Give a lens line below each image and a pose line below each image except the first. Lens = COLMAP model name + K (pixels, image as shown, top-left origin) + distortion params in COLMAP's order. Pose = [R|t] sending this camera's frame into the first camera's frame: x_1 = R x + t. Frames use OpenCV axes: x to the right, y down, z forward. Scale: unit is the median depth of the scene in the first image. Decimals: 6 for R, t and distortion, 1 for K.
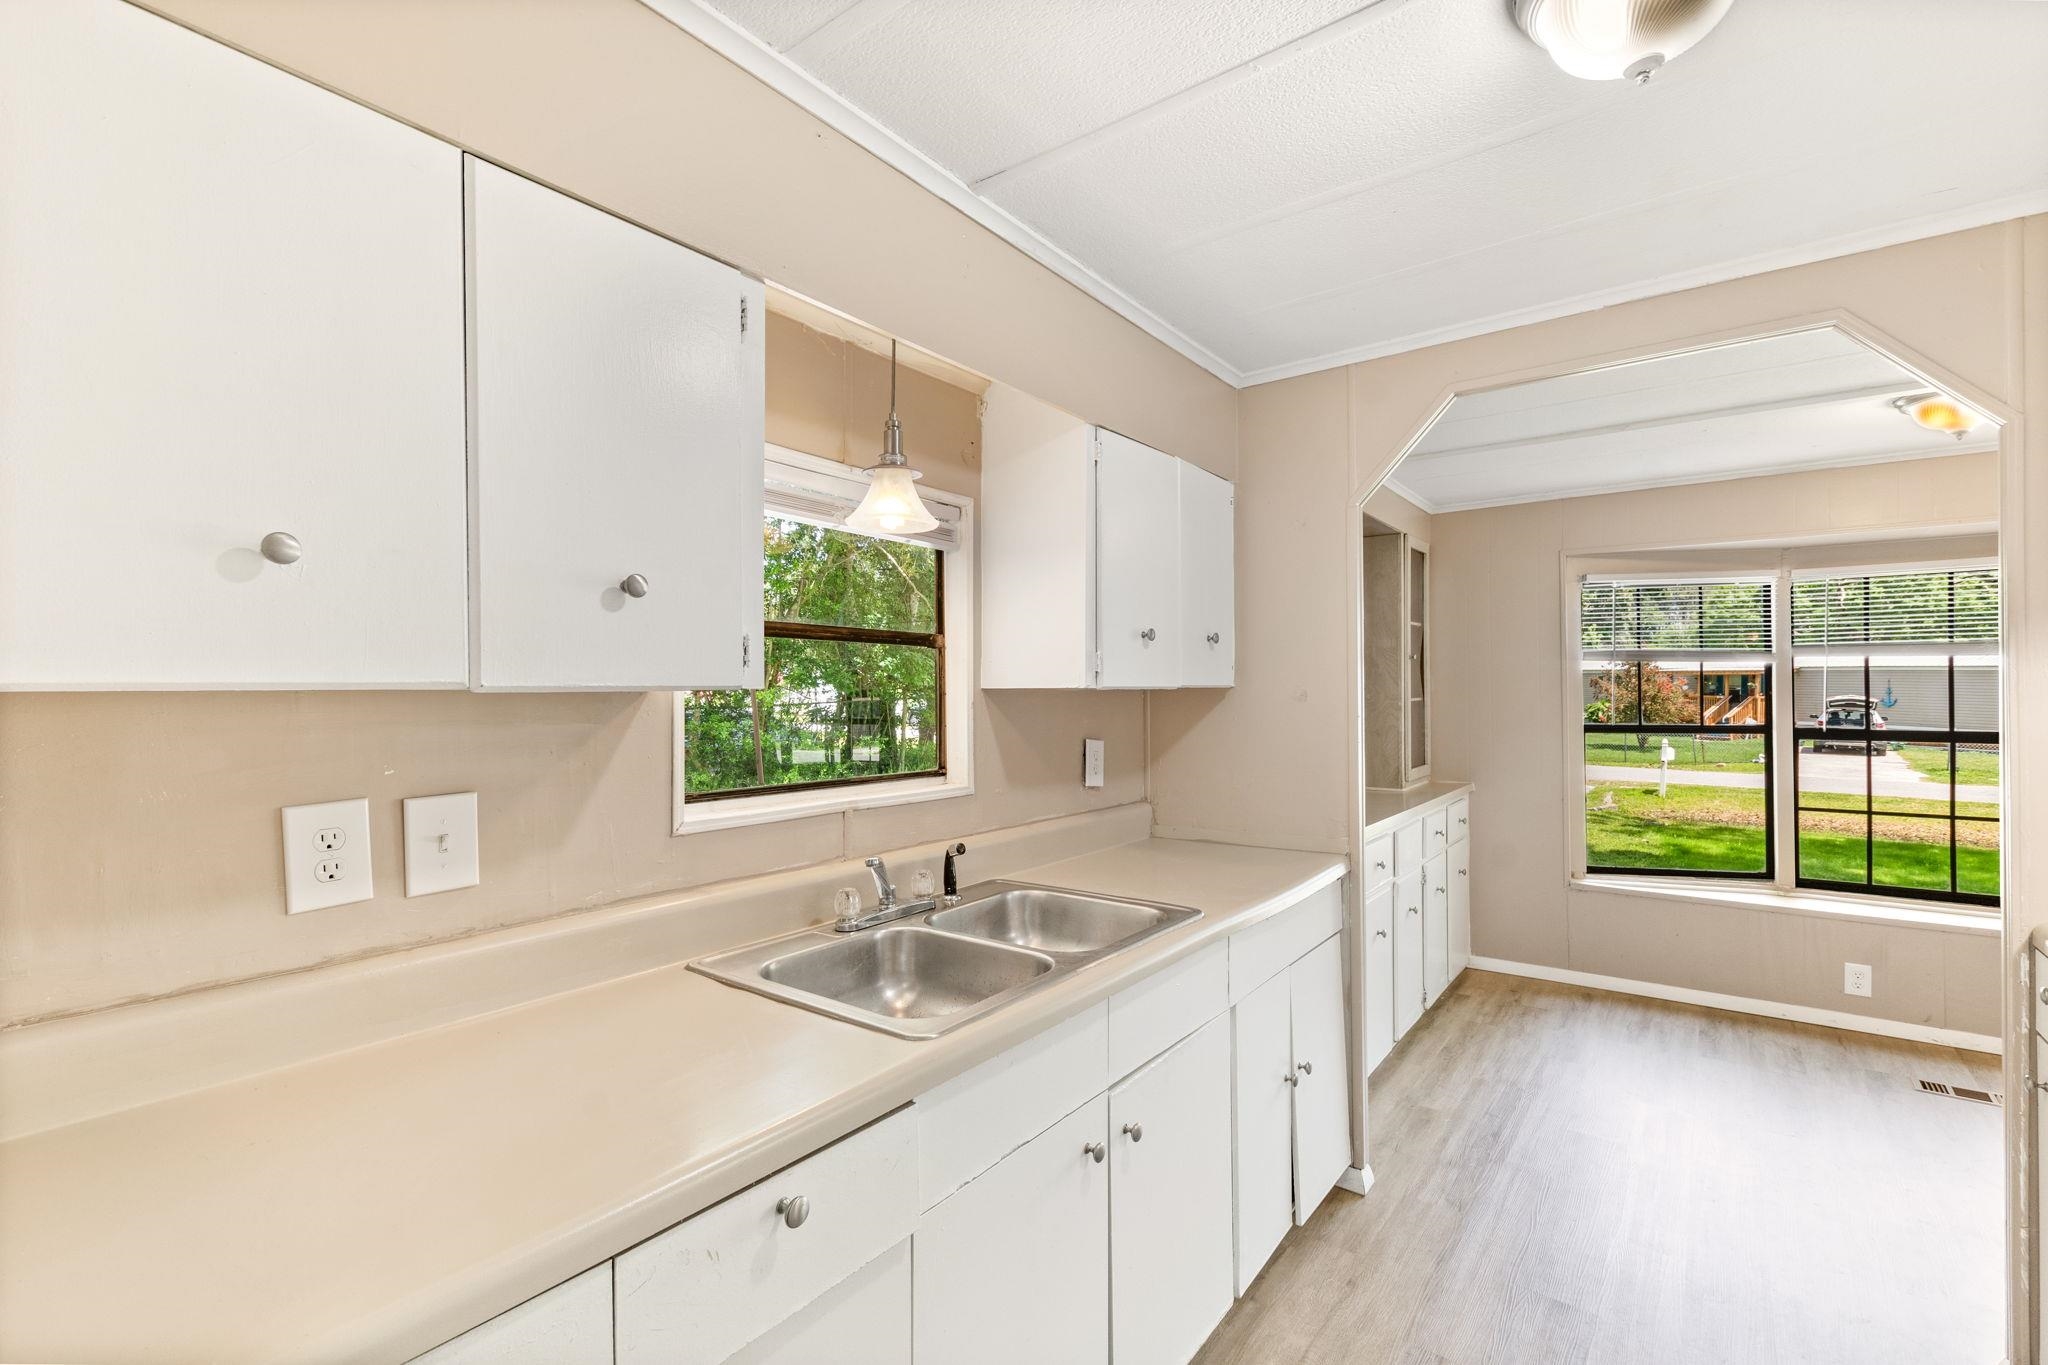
lens RADIAL K [[891.5, 0, 1023.5], [0, 891.5, 688.0], [0, 0, 1]] dist [0.001735, -0.000088]
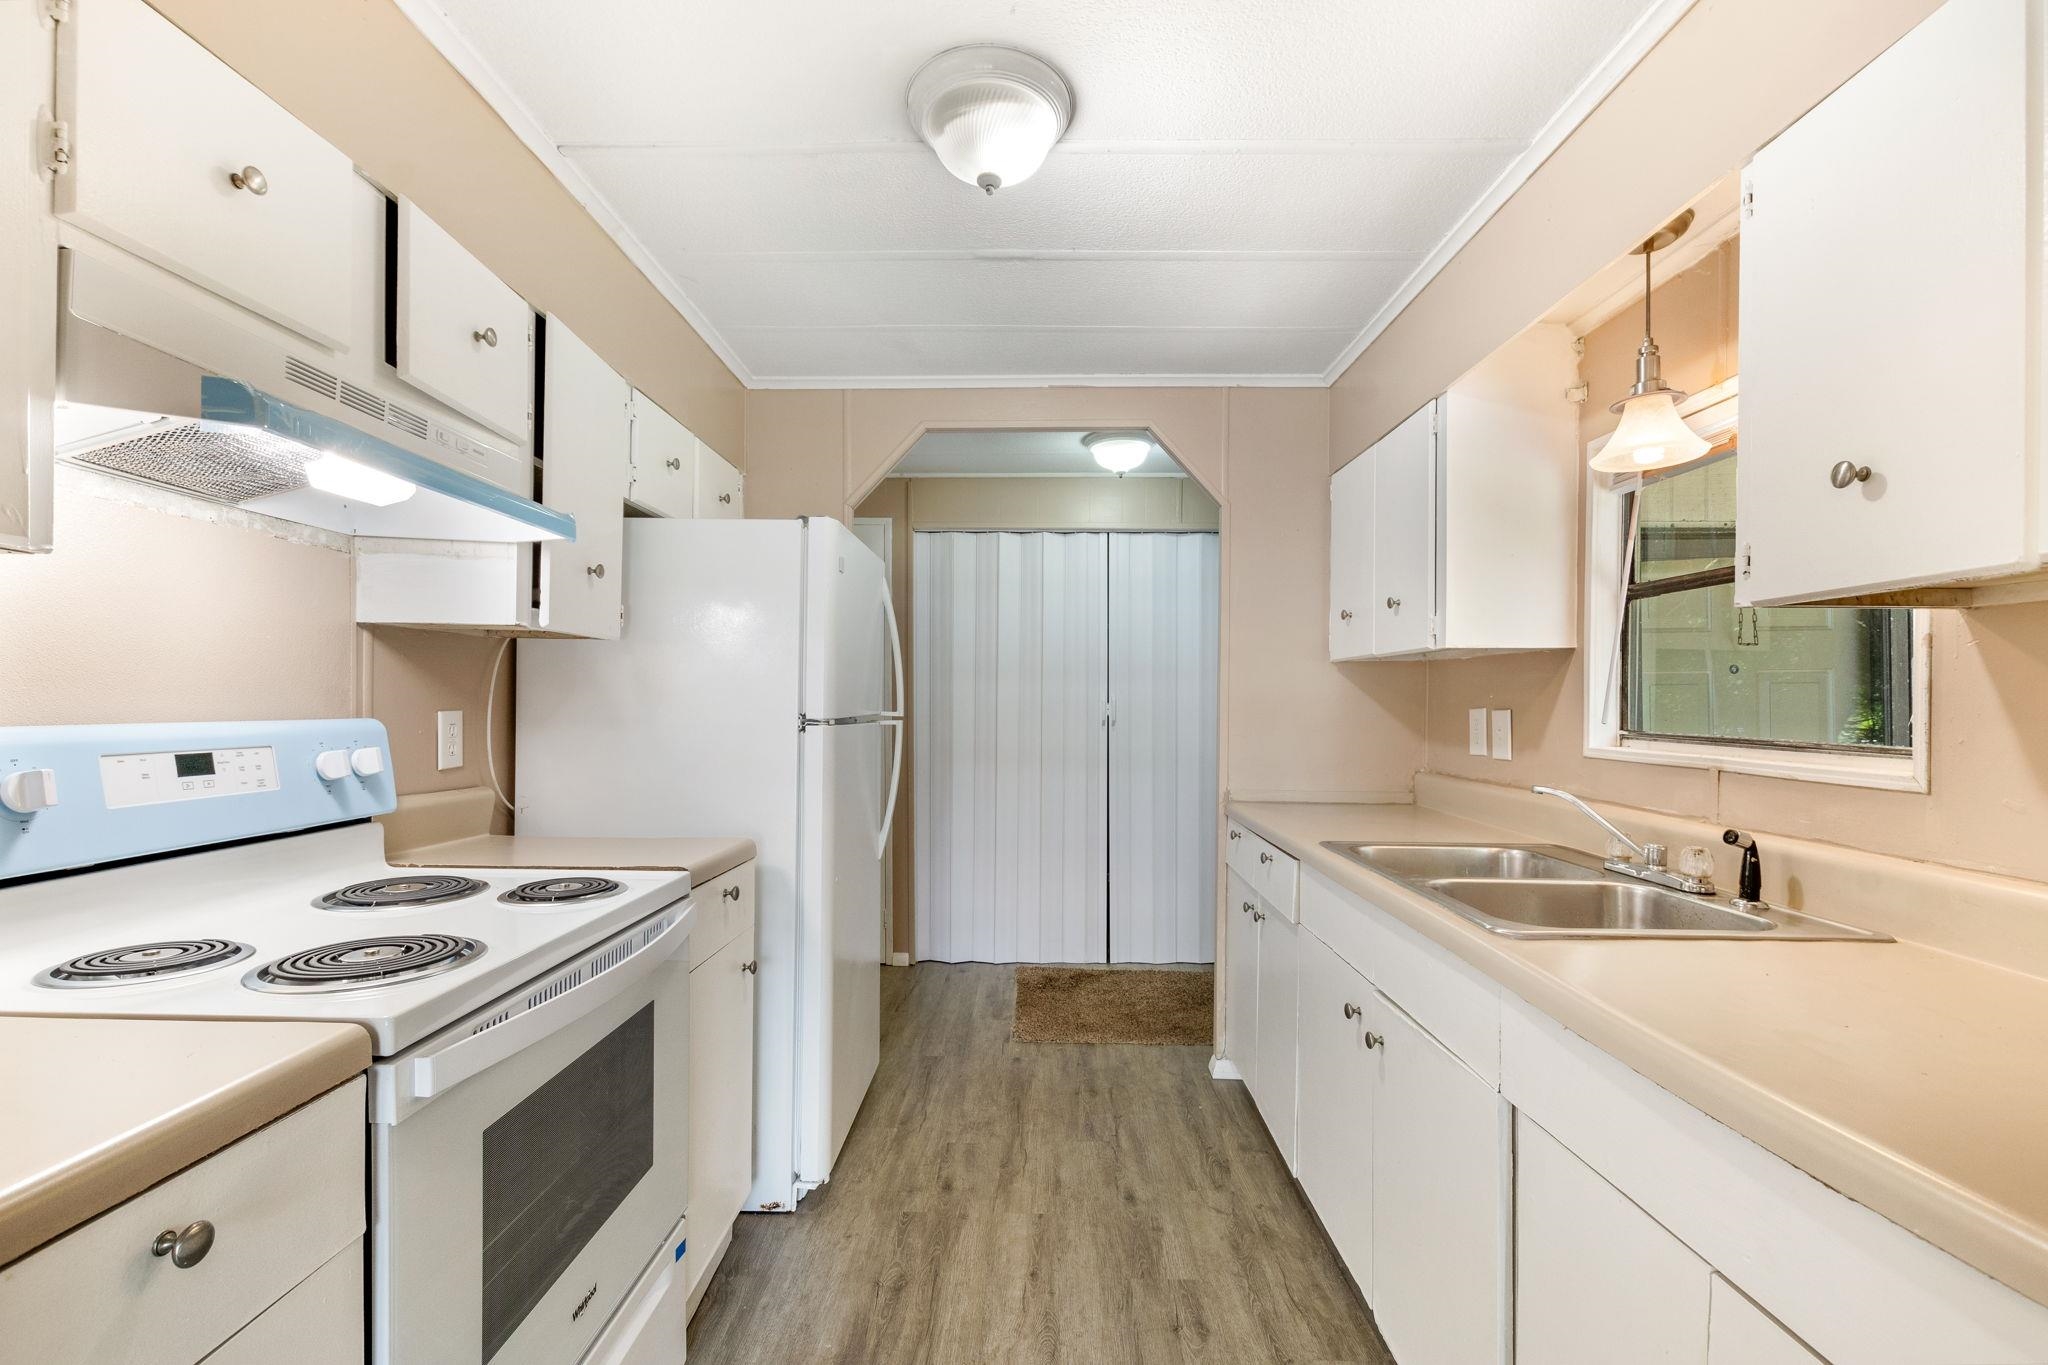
lens RADIAL K [[897.2, 0, 1019.7], [0, 897.2, 706.8], [0, 0, 1]] dist [0.000416, 0.000195]
pose [[-0.808729, 0.003347, -0.588172, 0.484691], [0.000575, 0.999988, 0.004901, 0.037455], [0.588181, 0.003625, -0.808721, 0.711234]]
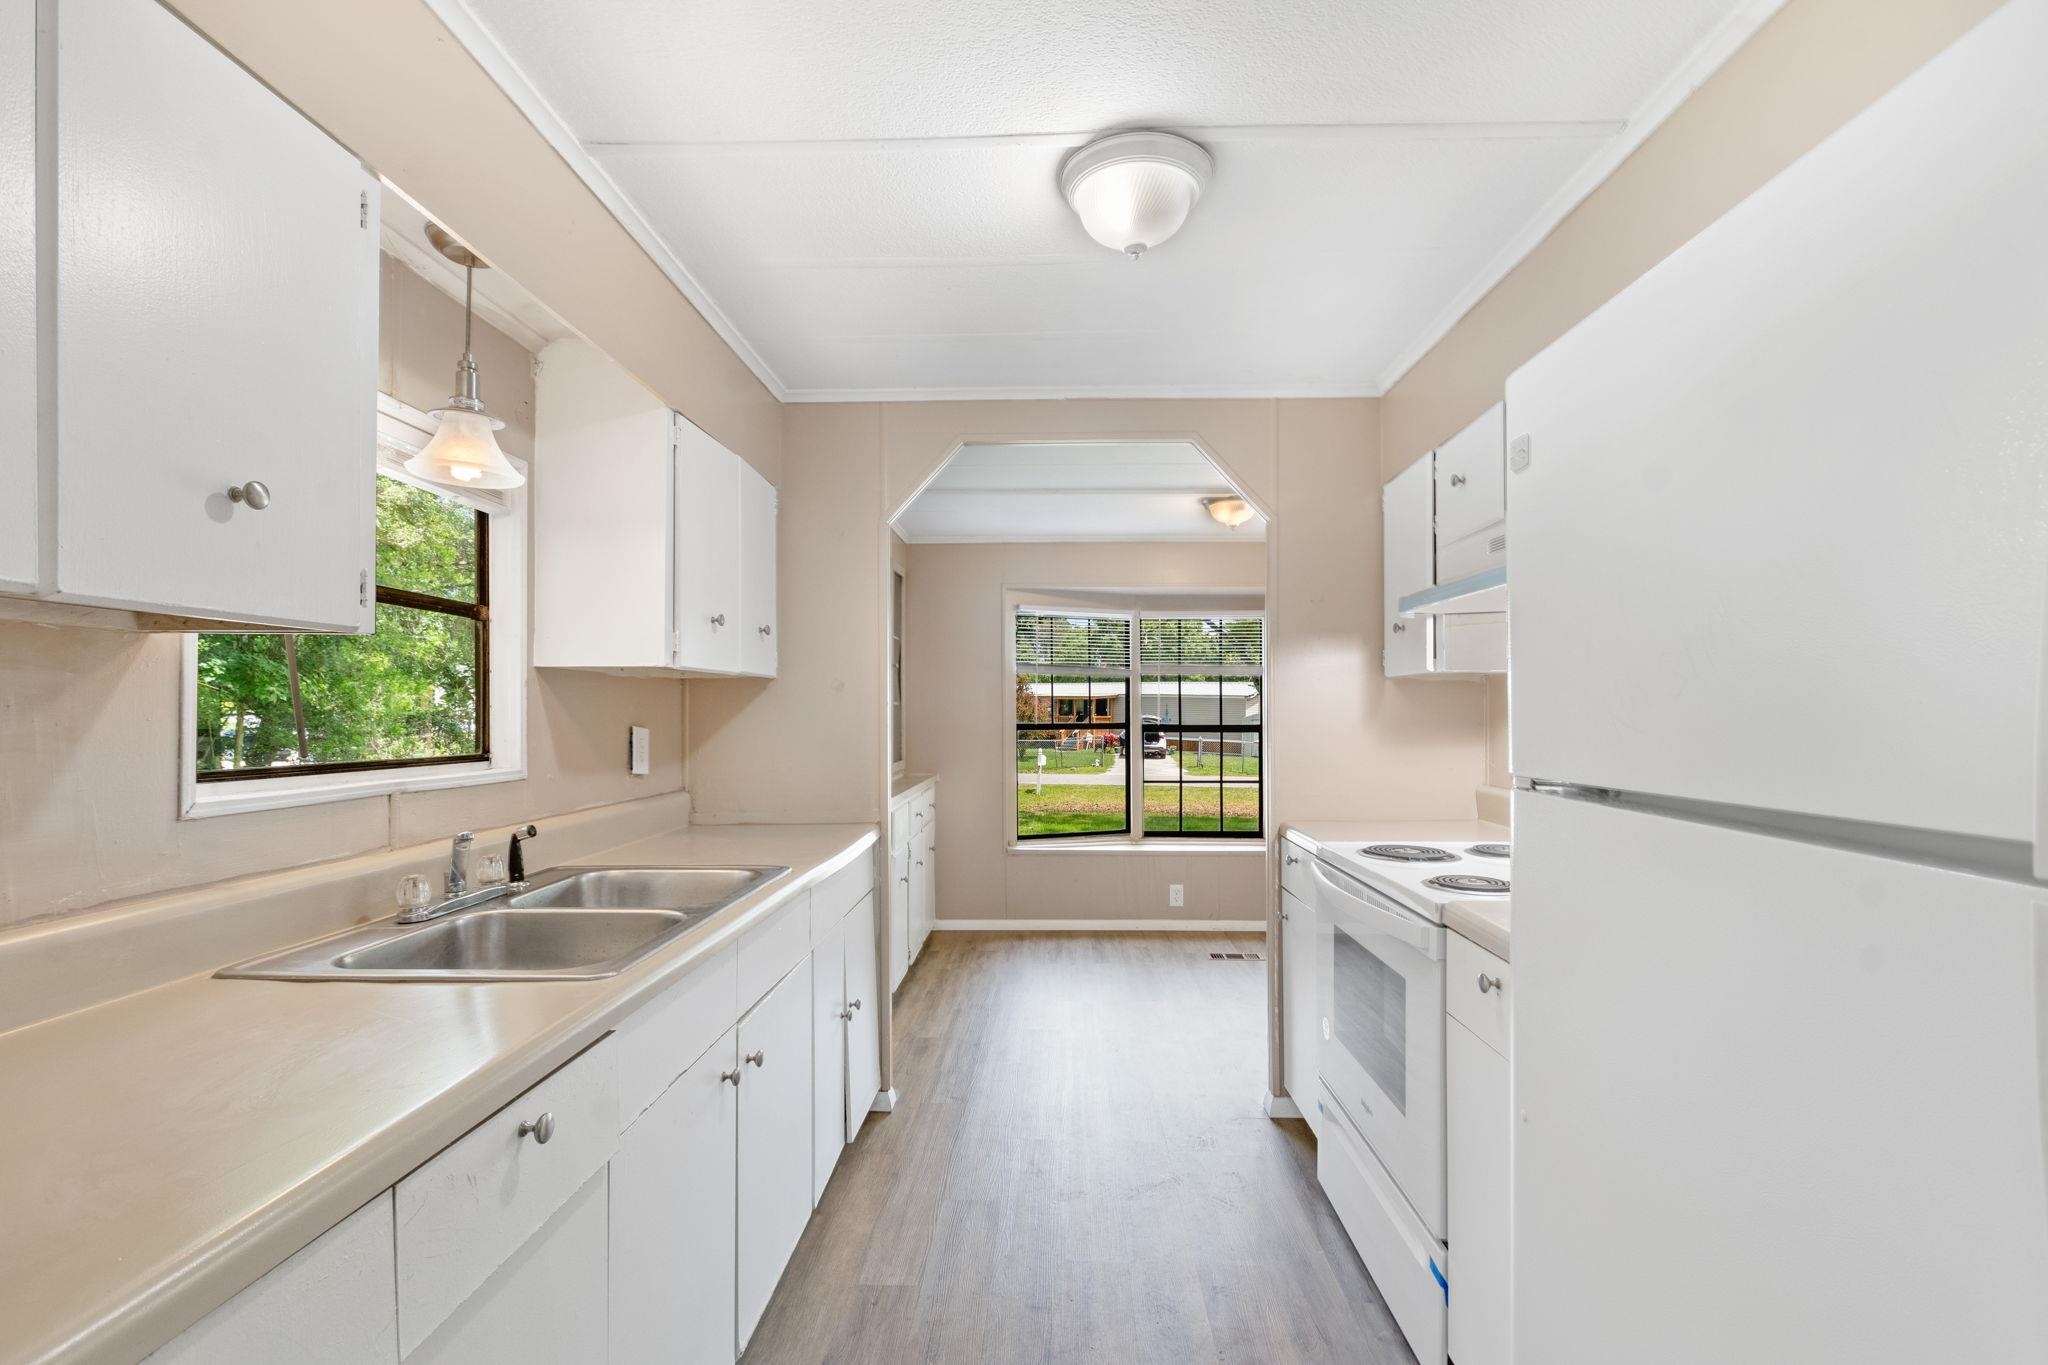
lens RADIAL K [[888.4, 0, 1028.1], [0, 888.4, 707.5], [0, 0, 1]] dist [0.005181, -0.000386]
pose [[0.814562, 0.005657, 0.580049, -0.105352], [-0.003950, 0.999983, -0.004204, 0.028837], [-0.580063, 0.001133, 0.814571, -0.039883]]
